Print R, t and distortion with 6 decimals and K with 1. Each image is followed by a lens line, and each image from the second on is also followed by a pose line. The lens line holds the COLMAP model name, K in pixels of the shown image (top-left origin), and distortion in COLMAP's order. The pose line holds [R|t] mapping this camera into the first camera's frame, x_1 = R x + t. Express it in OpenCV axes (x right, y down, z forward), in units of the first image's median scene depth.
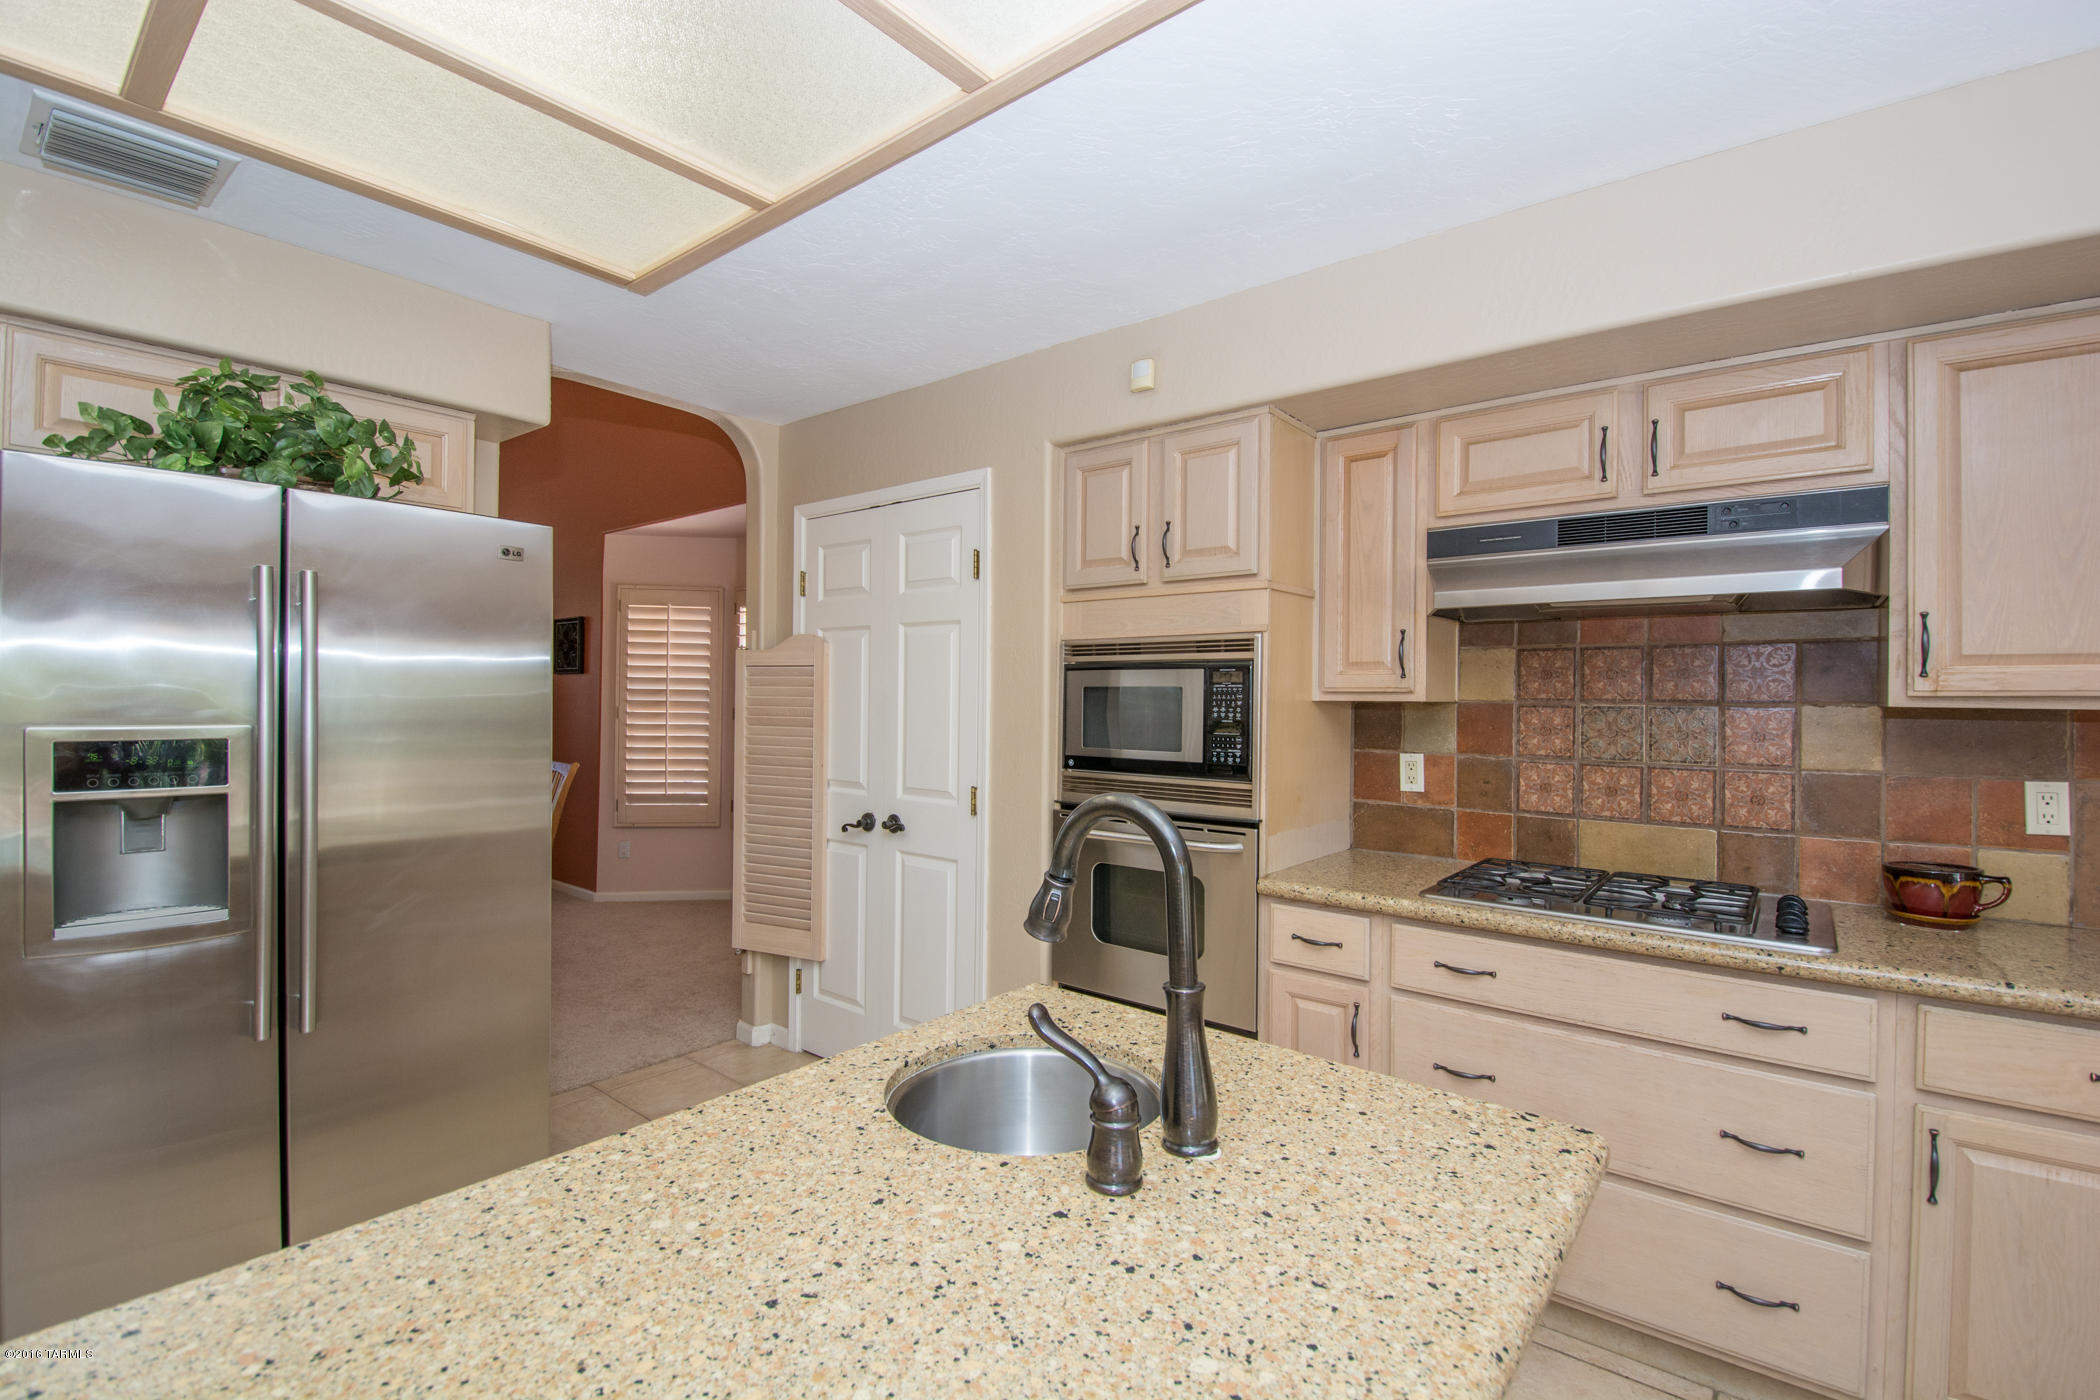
lens RADIAL K [[913.0, 0, 1061.9], [0, 913.0, 697.7], [0, 0, 1]] dist [0.016418, -0.021082]
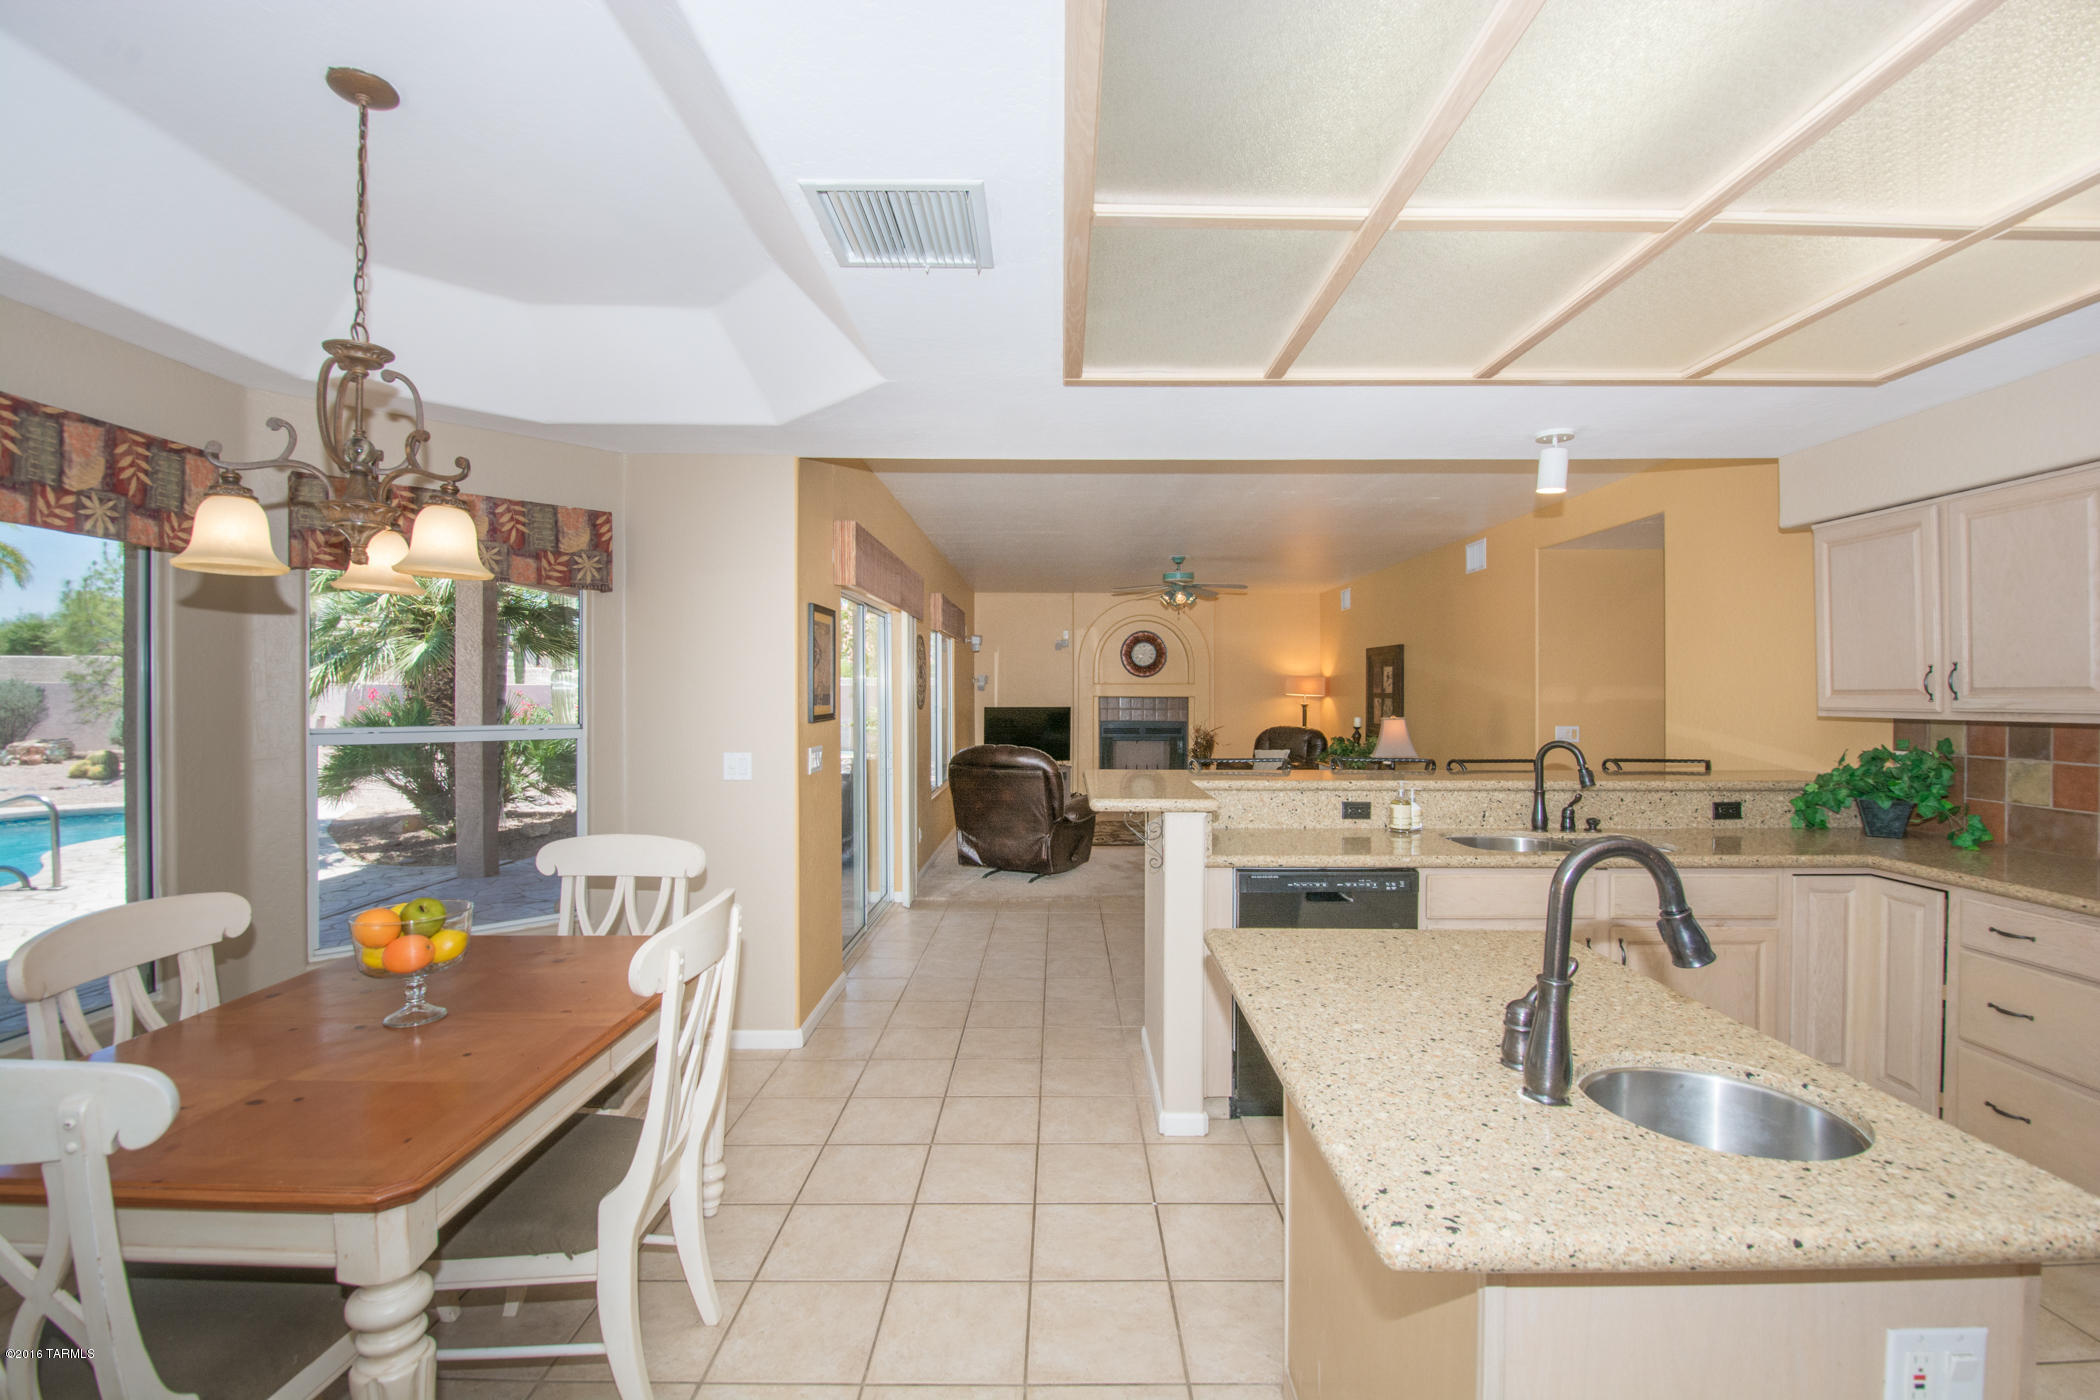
lens RADIAL K [[913.0, 0, 1061.9], [0, 913.0, 697.7], [0, 0, 1]] dist [0.016418, -0.021082]
pose [[-0.779335, -0.008404, -0.626551, 0.586993], [-0.008242, 0.999961, -0.003160, -0.028702], [0.626554, 0.002701, -0.779374, 0.617406]]
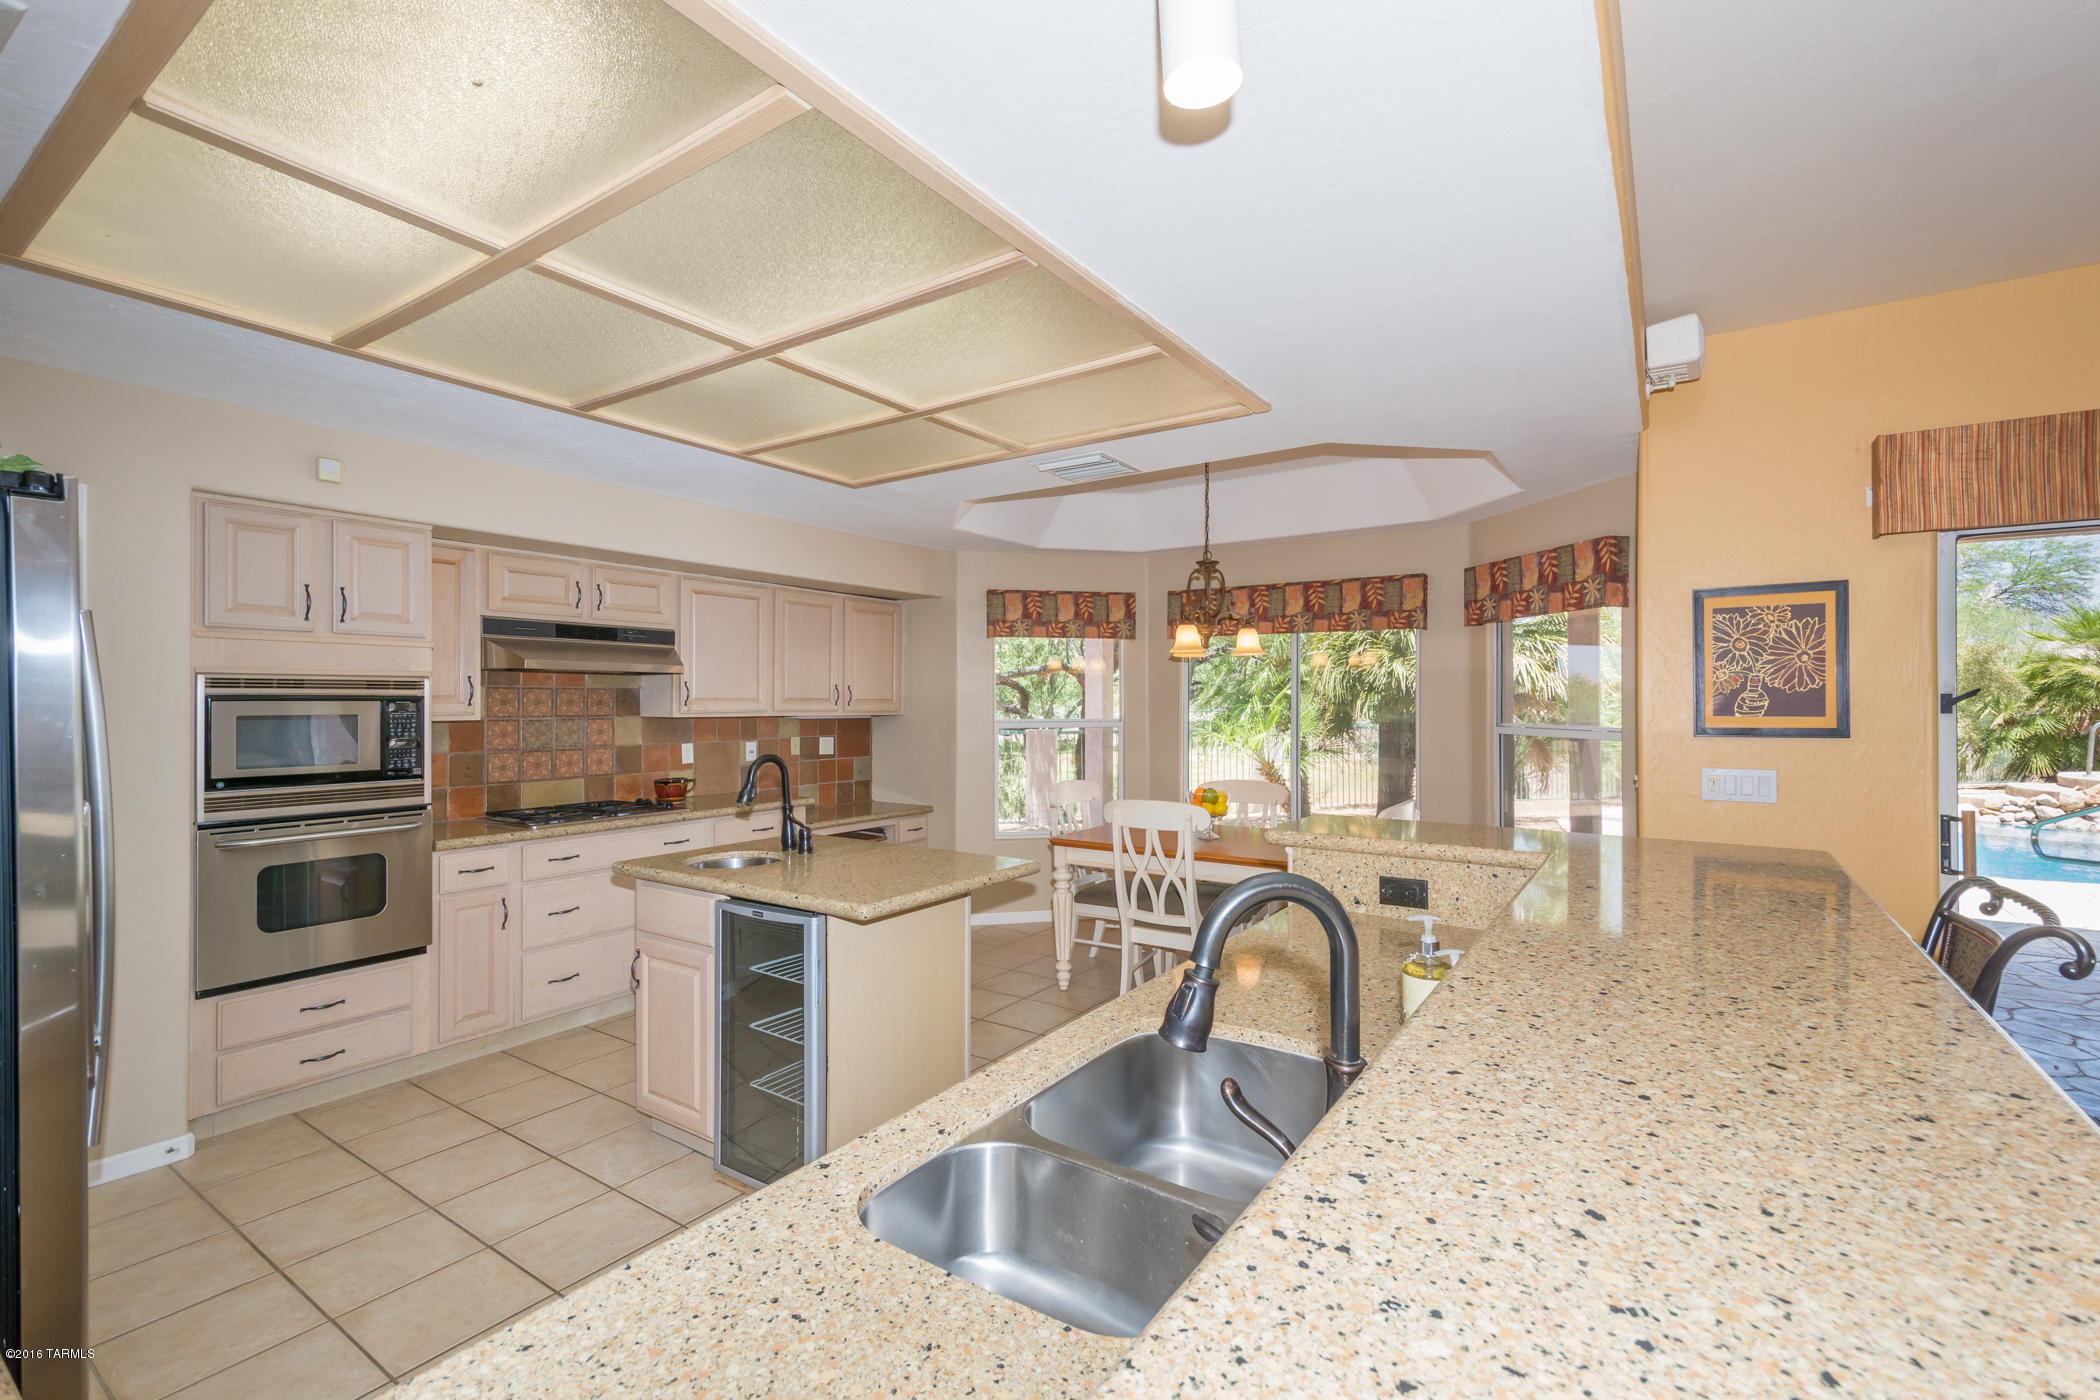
lens RADIAL K [[911.9, 0, 1057.7], [0, 911.9, 699.5], [0, 0, 1]] dist [0.011396, -0.000386]
pose [[-0.078841, -0.008291, 0.996853, -1.334439], [-0.001727, 0.999965, 0.008180, -0.048506], [-0.996886, -0.001077, -0.078852, 0.094301]]
